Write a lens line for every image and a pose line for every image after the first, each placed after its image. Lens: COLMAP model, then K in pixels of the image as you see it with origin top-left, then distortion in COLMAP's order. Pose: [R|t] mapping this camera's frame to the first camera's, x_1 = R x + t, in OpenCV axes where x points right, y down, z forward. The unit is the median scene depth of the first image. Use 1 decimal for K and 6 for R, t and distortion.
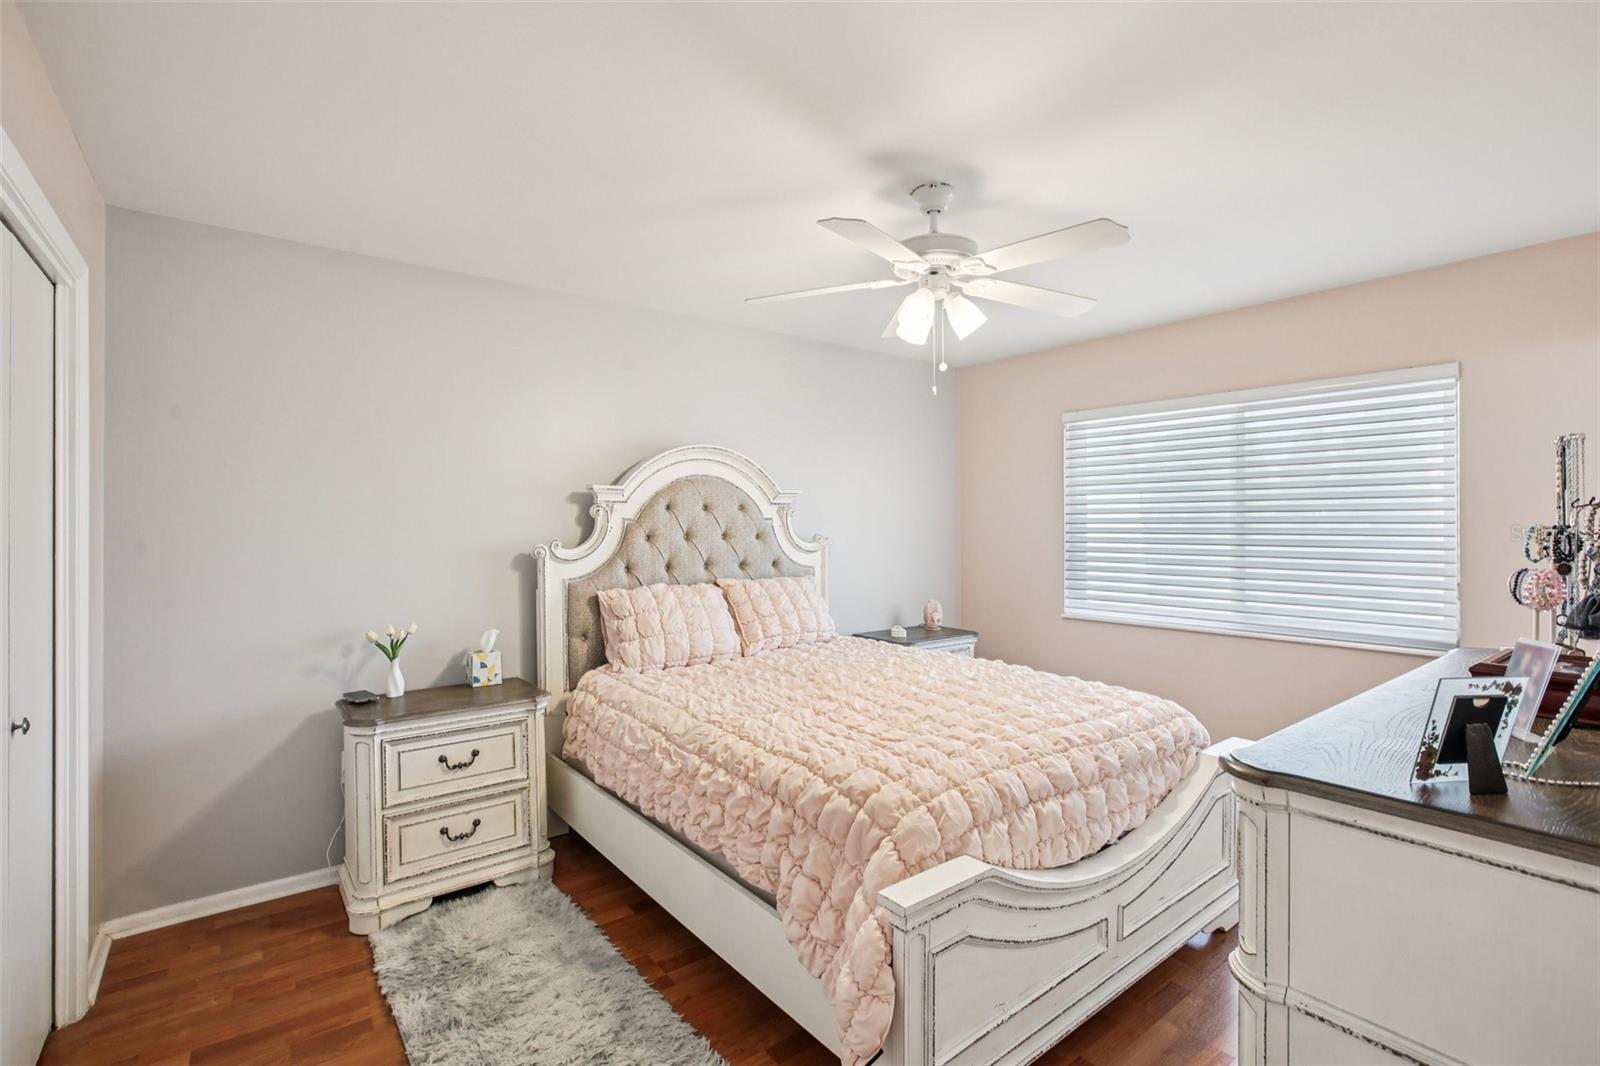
lens RADIAL K [[731.8, 0, 787.0], [0, 731.8, 532.7], [0, 0, 1]] dist [-0.048950, 0.015401]
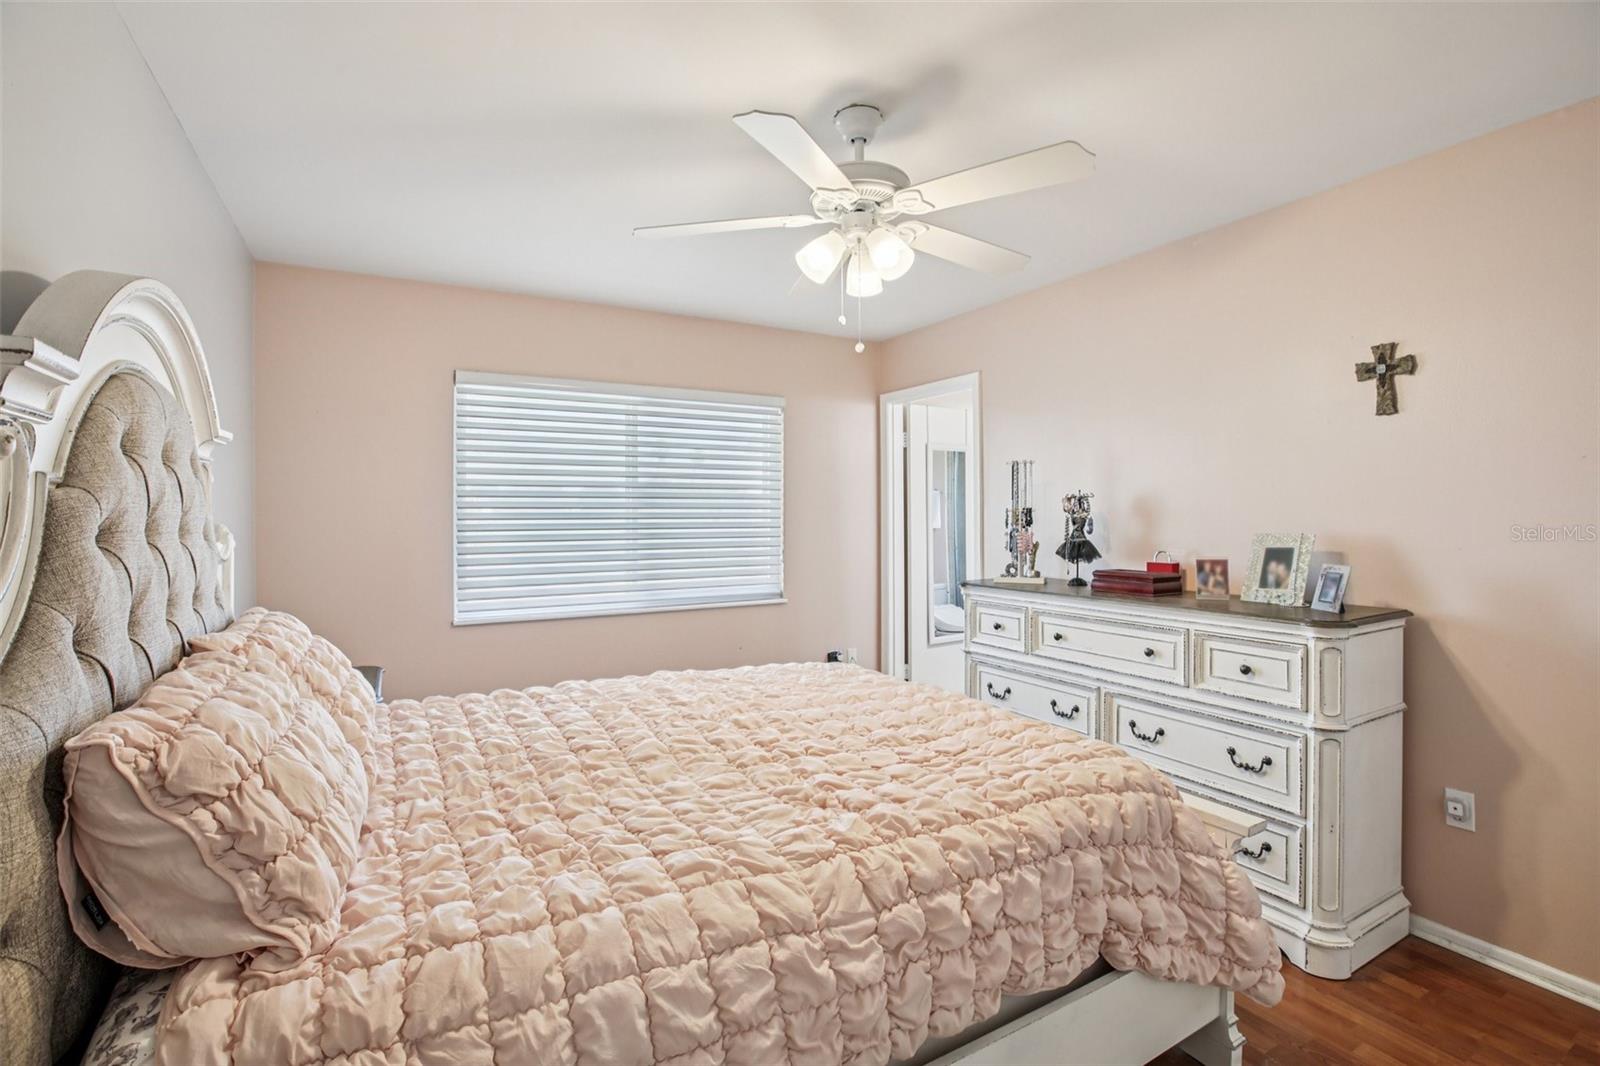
lens RADIAL K [[731.8, 0, 804.4], [0, 731.8, 526.7], [0, 0, 1]] dist [-0.048950, 0.015401]
pose [[0.119868, -0.016641, 0.992650, -0.681718], [0.014773, 0.999779, 0.014977, 0.001652], [-0.992680, 0.012869, 0.120087, 0.991884]]
